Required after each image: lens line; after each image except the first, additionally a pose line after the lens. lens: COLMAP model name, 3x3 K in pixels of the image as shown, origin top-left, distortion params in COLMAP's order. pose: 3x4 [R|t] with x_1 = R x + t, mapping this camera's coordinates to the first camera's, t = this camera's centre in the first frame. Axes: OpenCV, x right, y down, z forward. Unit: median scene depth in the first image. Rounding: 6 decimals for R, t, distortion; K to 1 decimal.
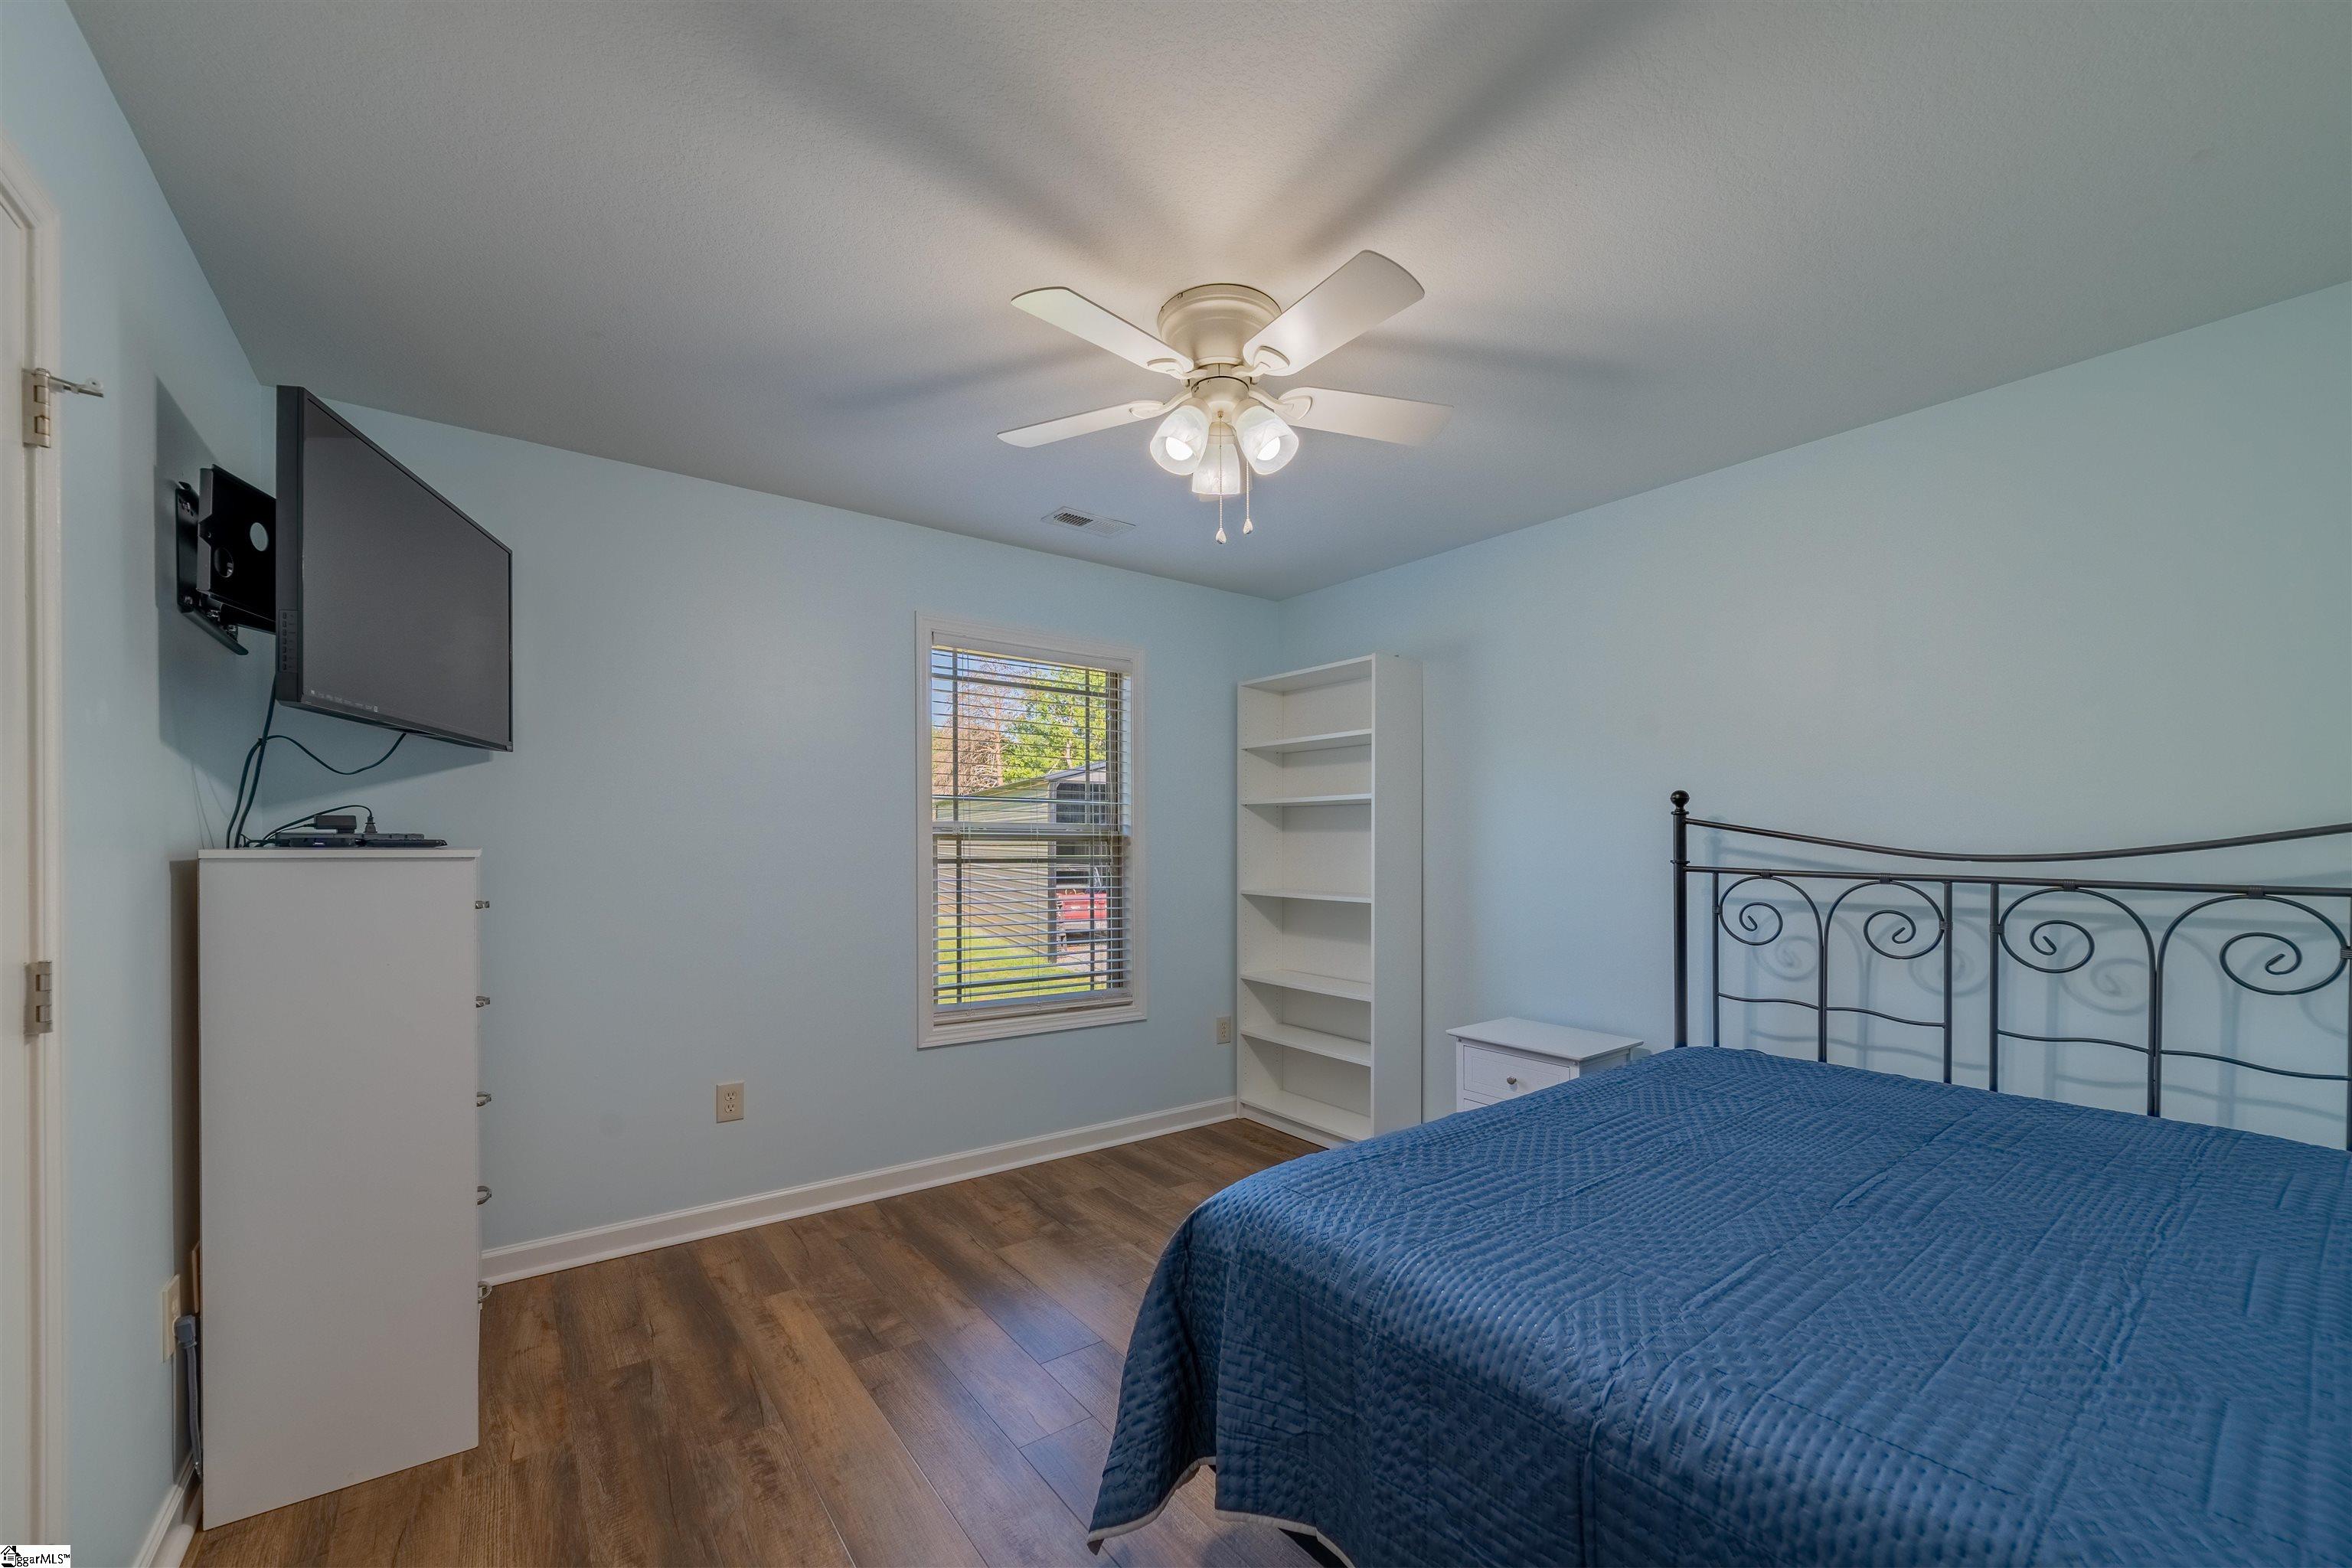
lens RADIAL K [[909.3, 0, 1173.6], [0, 909.3, 830.9], [0, 0, 1]] dist [0.001680, 0.000201]
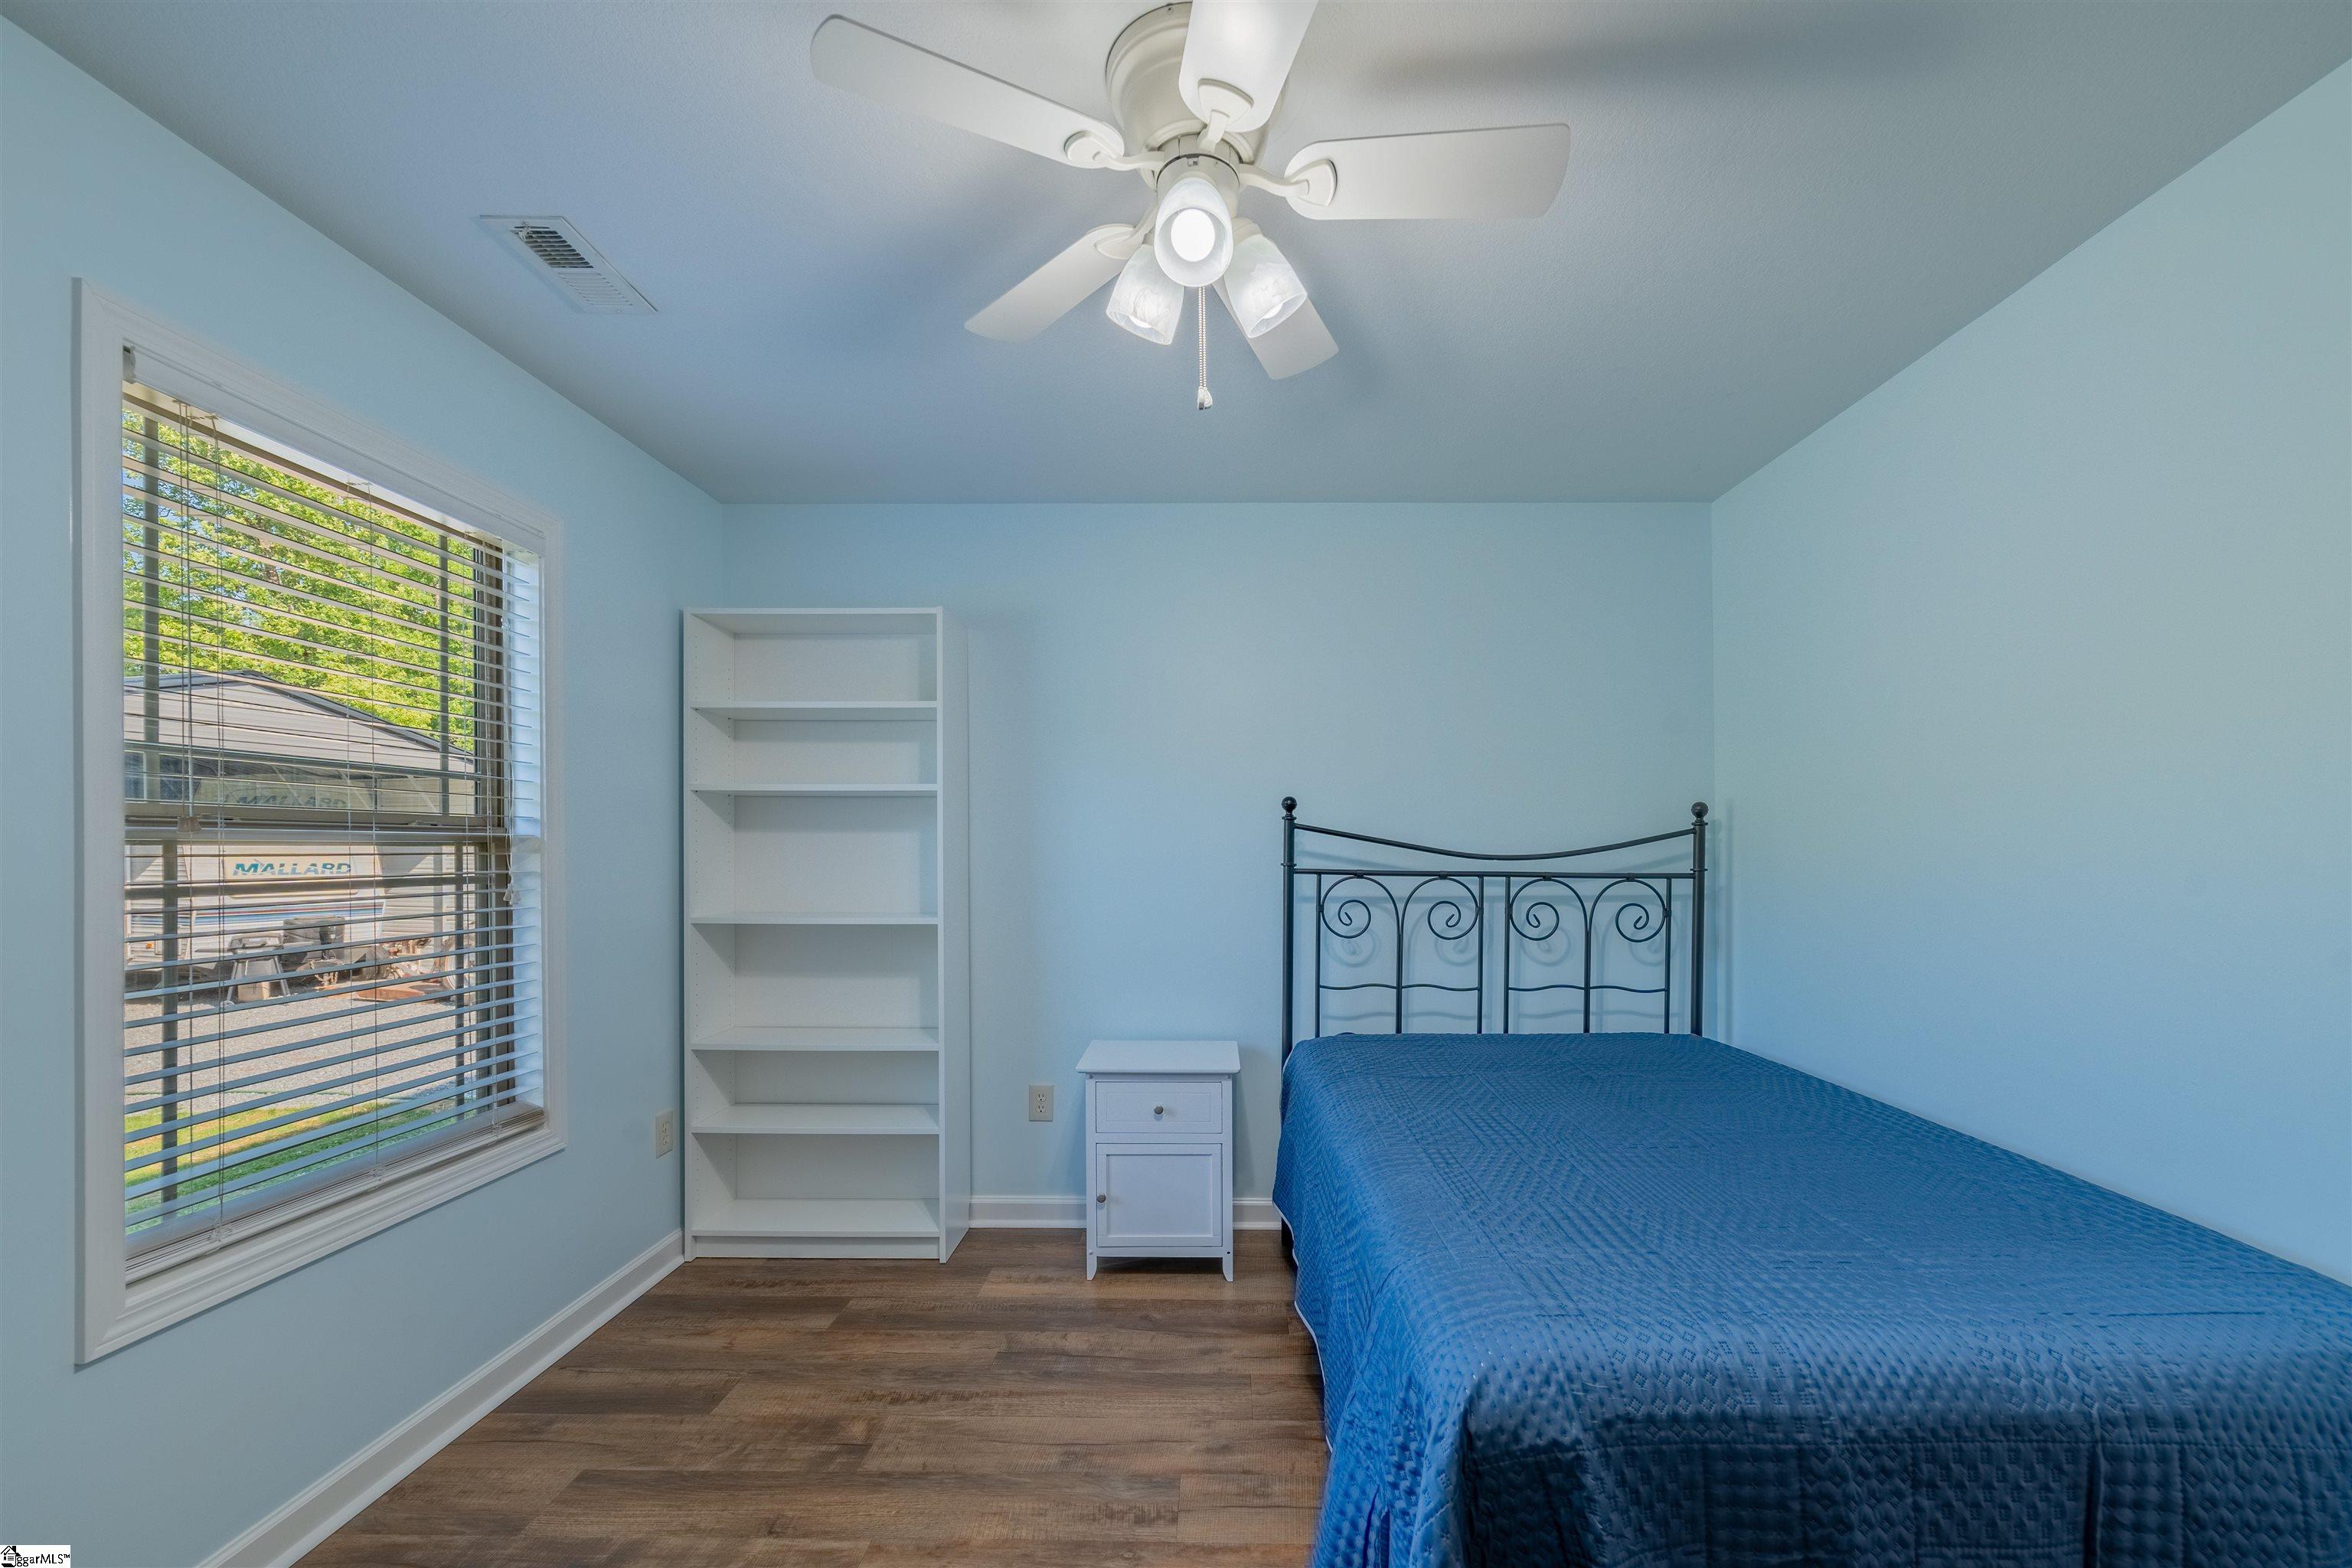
lens RADIAL K [[942.7, 0, 1184.1], [0, 942.7, 812.7], [0, 0, 1]] dist [-0.001489, 0.000344]
pose [[0.611403, 0.024306, 0.790946, -0.393114], [-0.009848, 0.999684, -0.023107, 0.000612], [-0.791258, 0.006338, 0.611449, 0.439493]]
